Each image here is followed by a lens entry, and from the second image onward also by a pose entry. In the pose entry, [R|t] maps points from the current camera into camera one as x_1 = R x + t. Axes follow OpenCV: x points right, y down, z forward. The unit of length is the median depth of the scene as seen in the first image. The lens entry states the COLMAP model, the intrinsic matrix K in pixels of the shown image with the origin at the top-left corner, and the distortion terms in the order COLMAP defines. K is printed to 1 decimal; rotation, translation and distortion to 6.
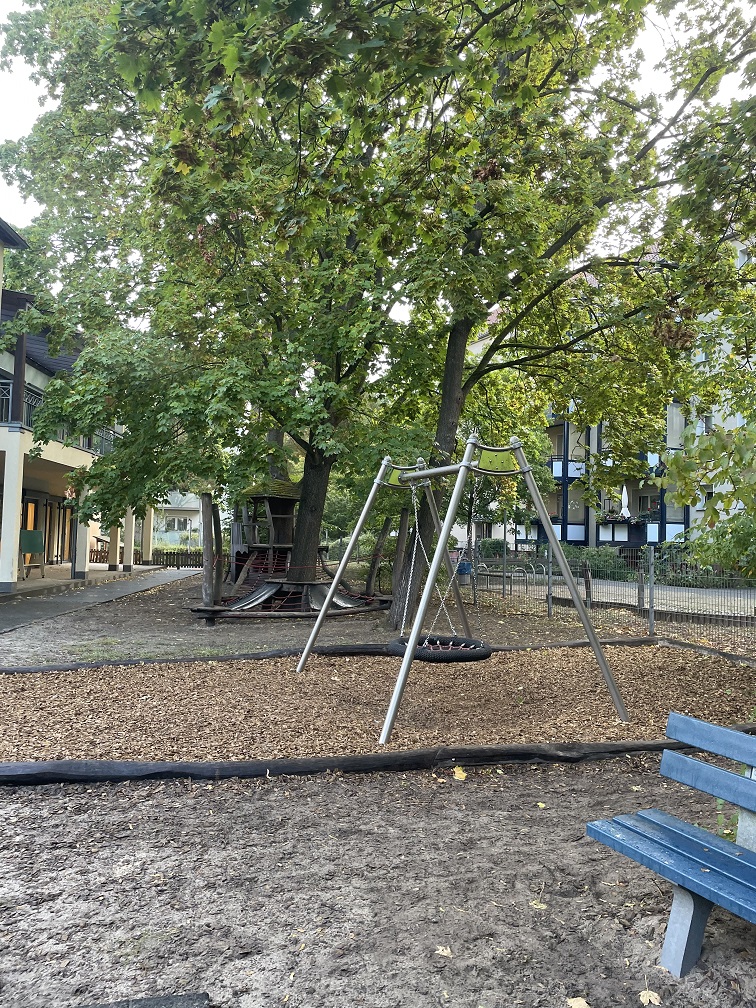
lens RADIAL K [[778.1, 0, 377.6], [0, 778.1, 502.6], [0, 0, 1]] dist [0.079252, -0.004364]
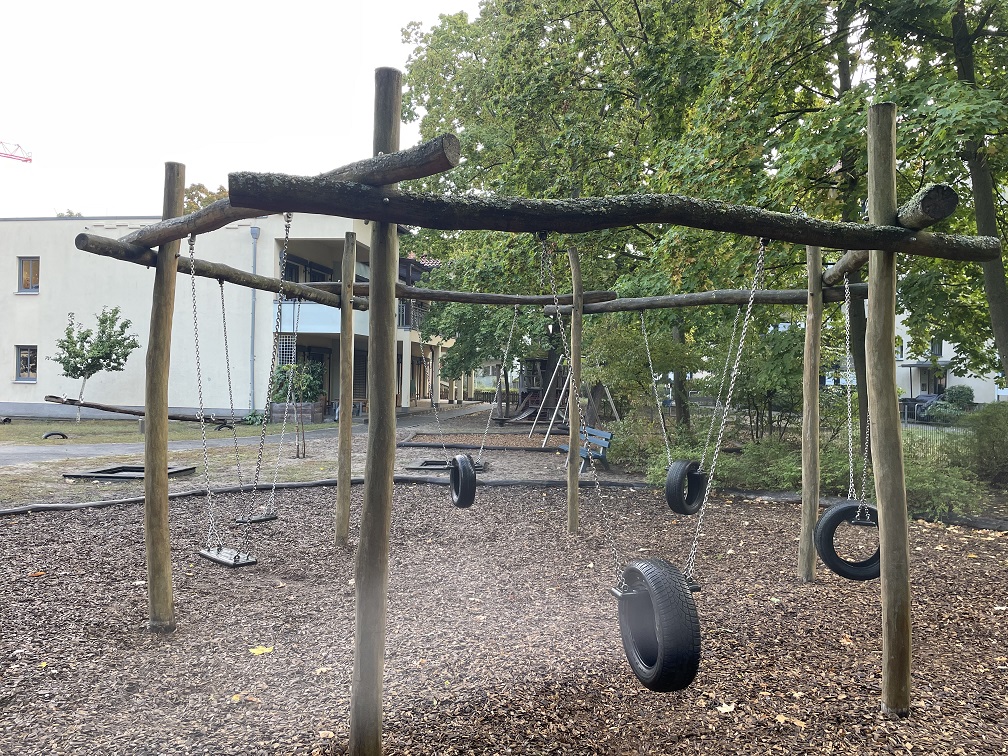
lens RADIAL K [[778.1, 0, 504.1], [0, 778.1, 377.7], [0, 0, 1]] dist [0.079252, -0.004364]
pose [[0.971276, -0.007671, -0.237830, 0.188395], [0.018345, 0.998919, 0.042704, -0.041546], [0.237246, -0.045840, 0.970368, -0.659681]]
